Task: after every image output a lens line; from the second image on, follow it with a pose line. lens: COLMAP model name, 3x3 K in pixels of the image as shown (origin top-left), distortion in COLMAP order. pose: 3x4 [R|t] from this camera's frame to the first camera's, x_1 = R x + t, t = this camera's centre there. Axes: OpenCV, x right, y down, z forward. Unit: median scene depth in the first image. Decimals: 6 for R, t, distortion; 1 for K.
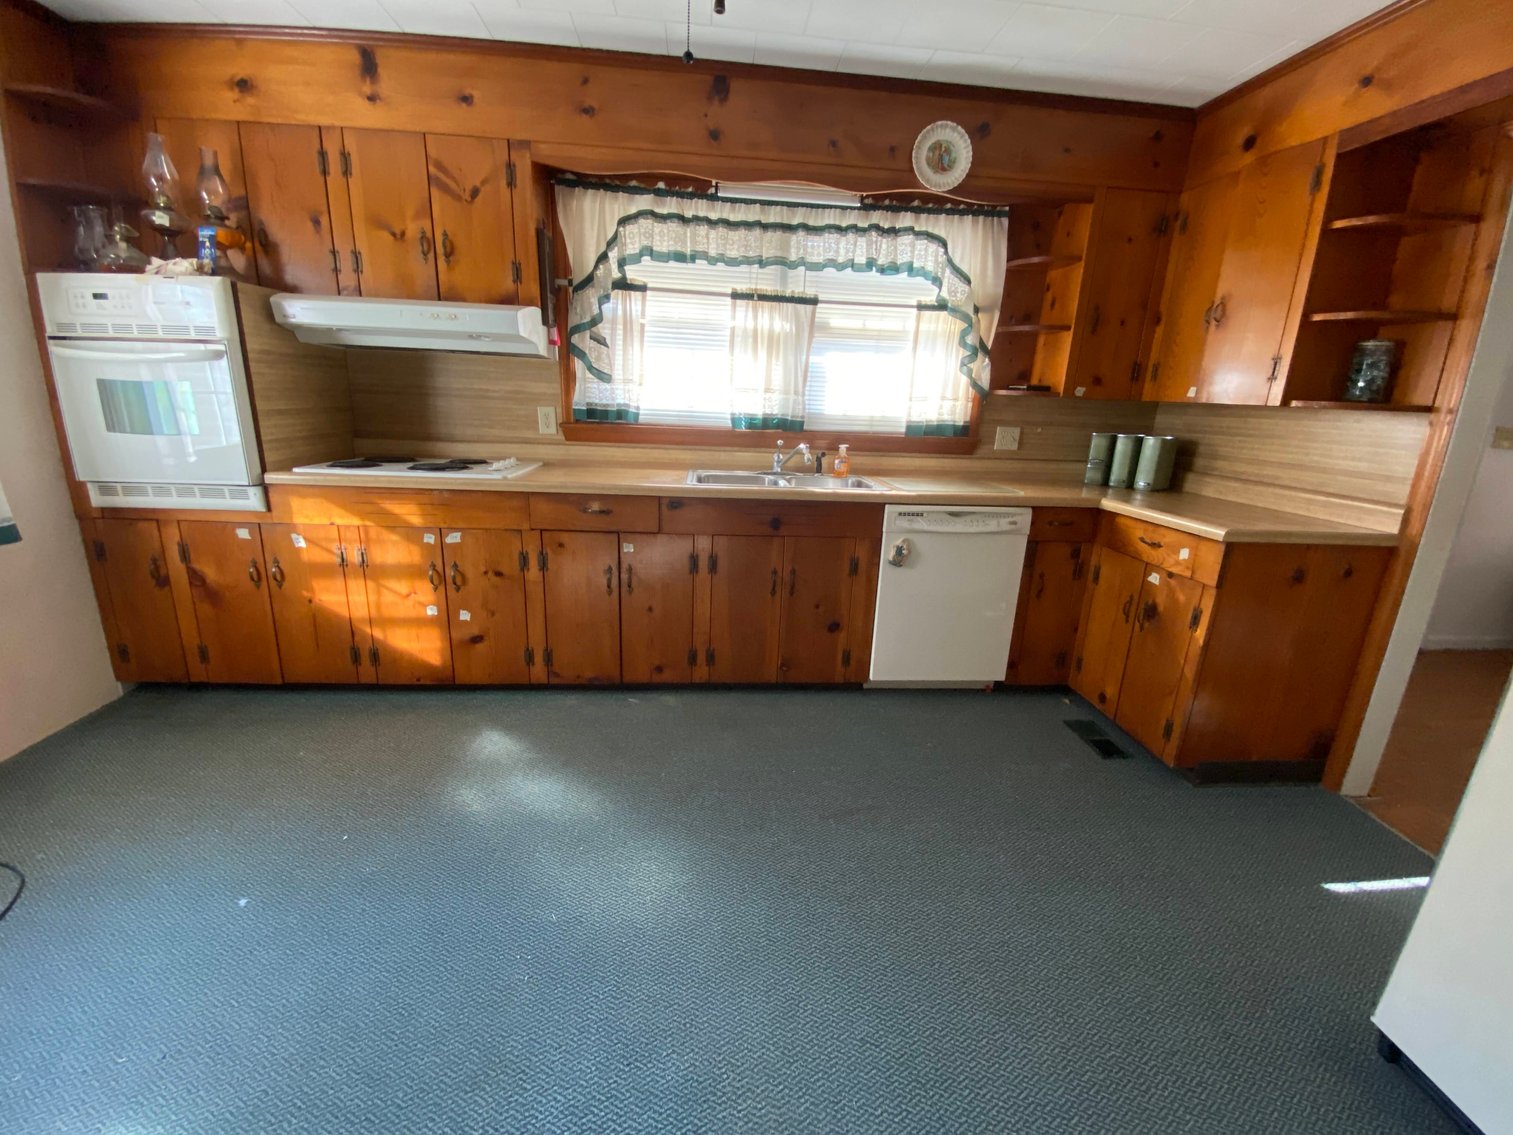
lens RADIAL K [[609.3, 0, 759.1], [0, 609.3, 570.3], [0, 0, 1]] dist [0.017524, -0.017713]
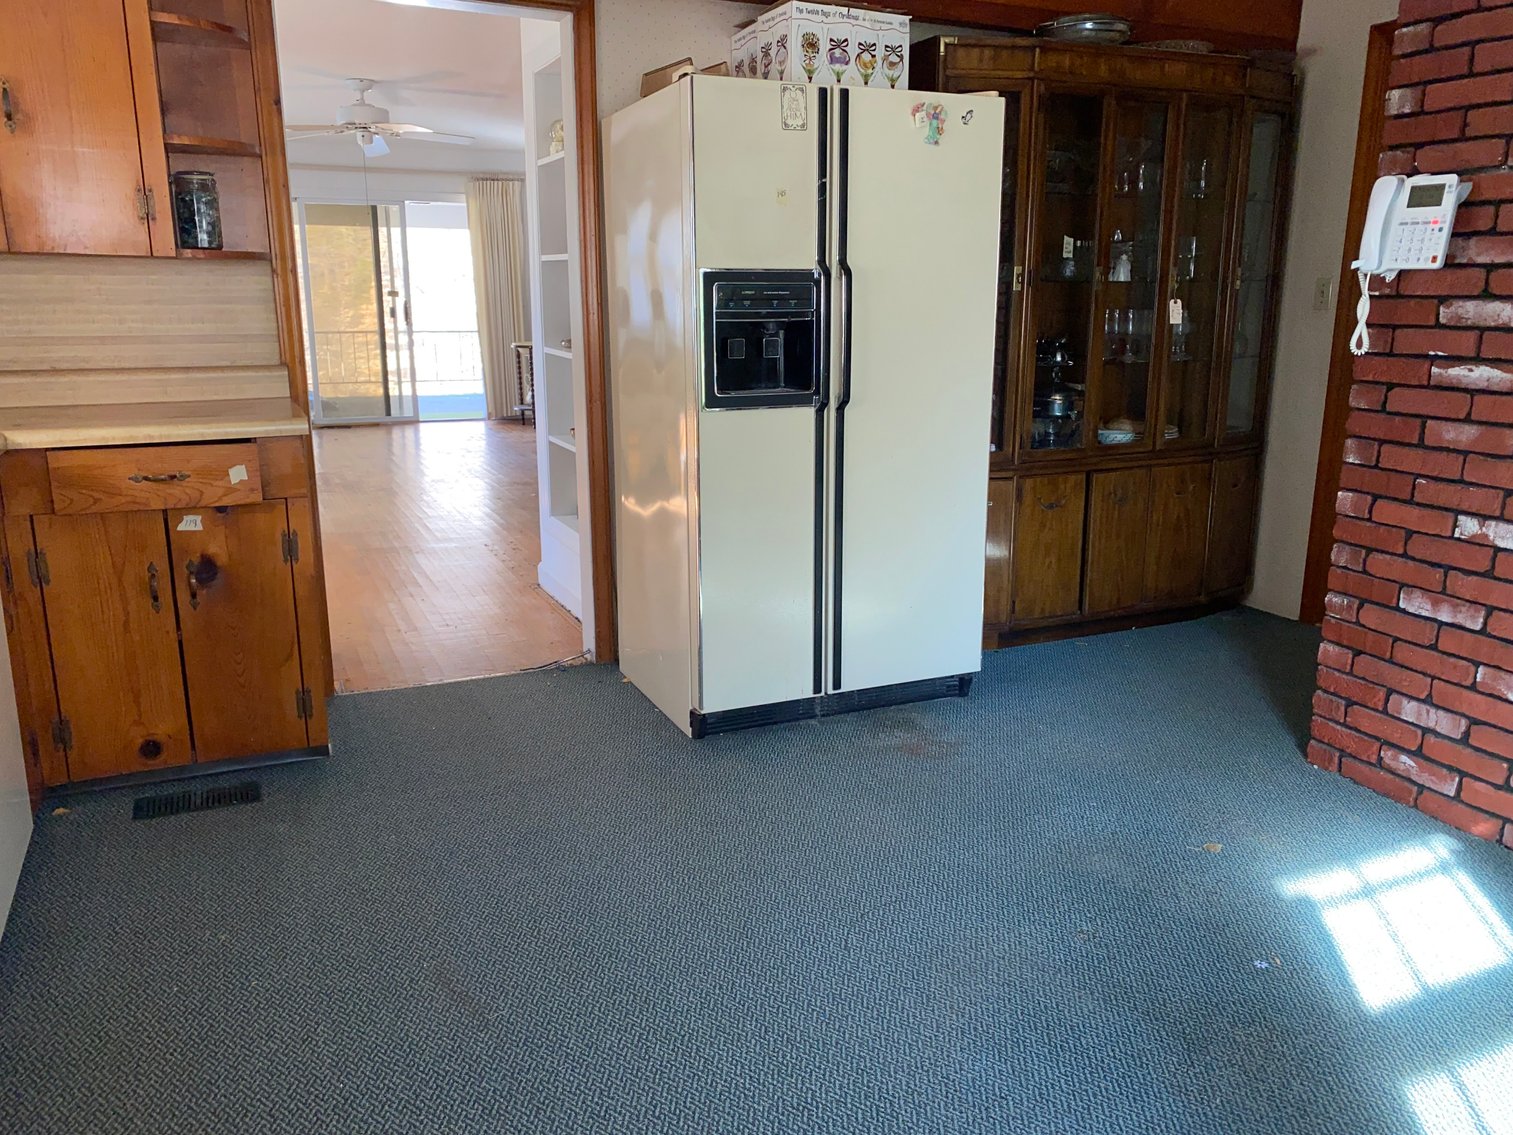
lens RADIAL K [[1147.4, 0, 749.7], [0, 1147.4, 574.5], [0, 0, 1]] dist [0.030749, -0.051393]
pose [[-0.338645, -0.269000, 0.901642, -0.634488], [0.234510, 0.903891, 0.357750, -0.221030], [-0.911222, 0.332595, -0.243015, 0.710485]]
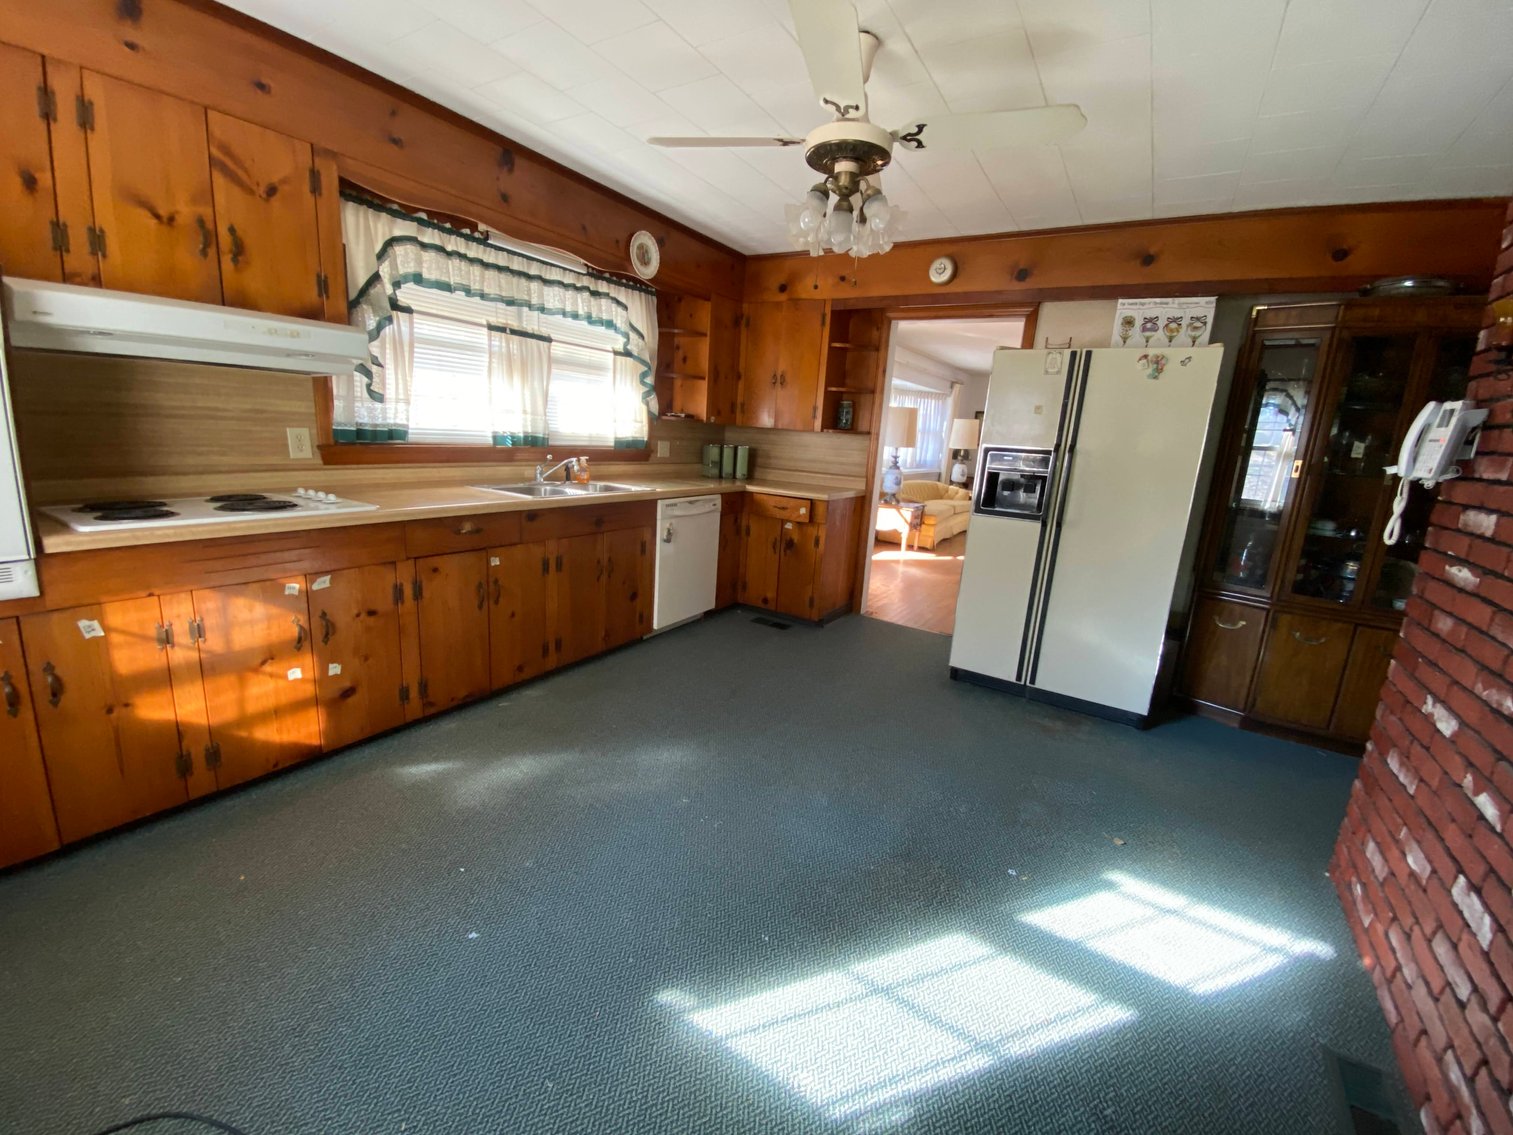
lens RADIAL K [[609.3, 0, 756.3], [0, 609.3, 575.9], [0, 0, 1]] dist [0.017524, -0.017713]
pose [[0.601221, -0.190903, 0.775944, -0.778899], [0.176559, 0.978780, 0.104003, -0.043236], [-0.779333, 0.074471, 0.622169, -0.037714]]
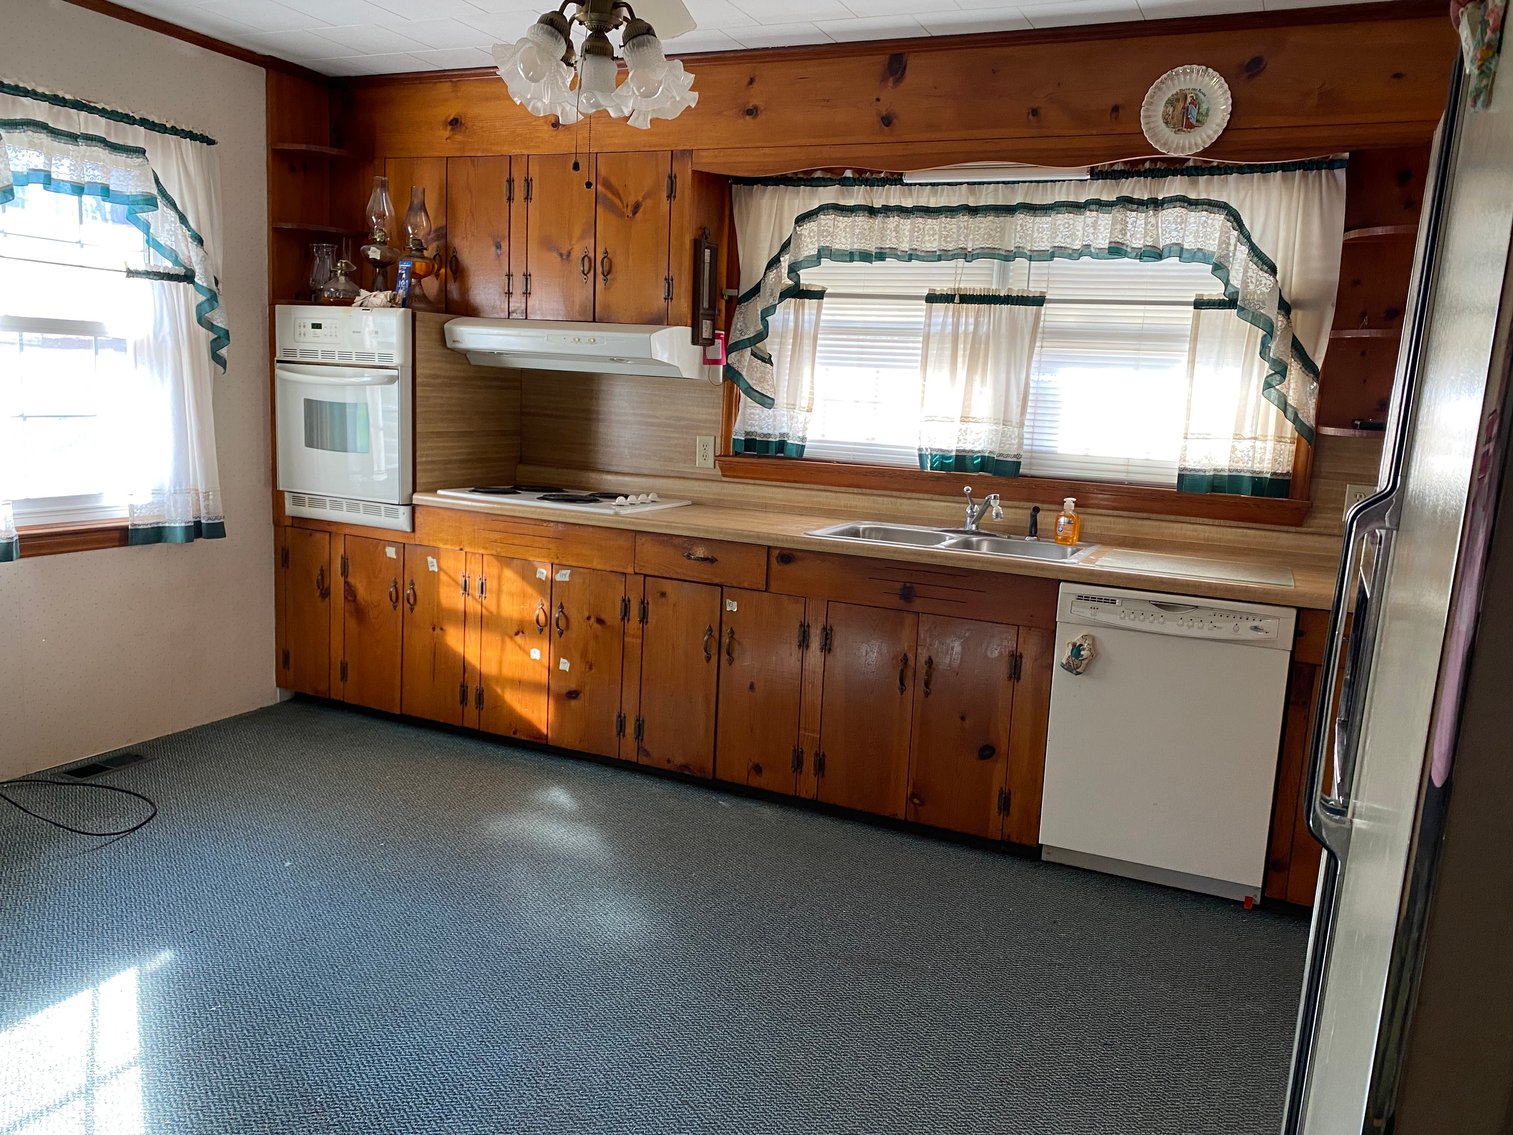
lens RADIAL K [[1147.4, 0, 770.0], [0, 1147.4, 593.4], [0, 0, 1]] dist [0.030749, -0.051393]
pose [[0.873942, 0.090647, -0.477502, 0.556268], [-0.148498, 0.985275, -0.084745, 0.067948], [0.462789, 0.144970, 0.874534, -0.318678]]
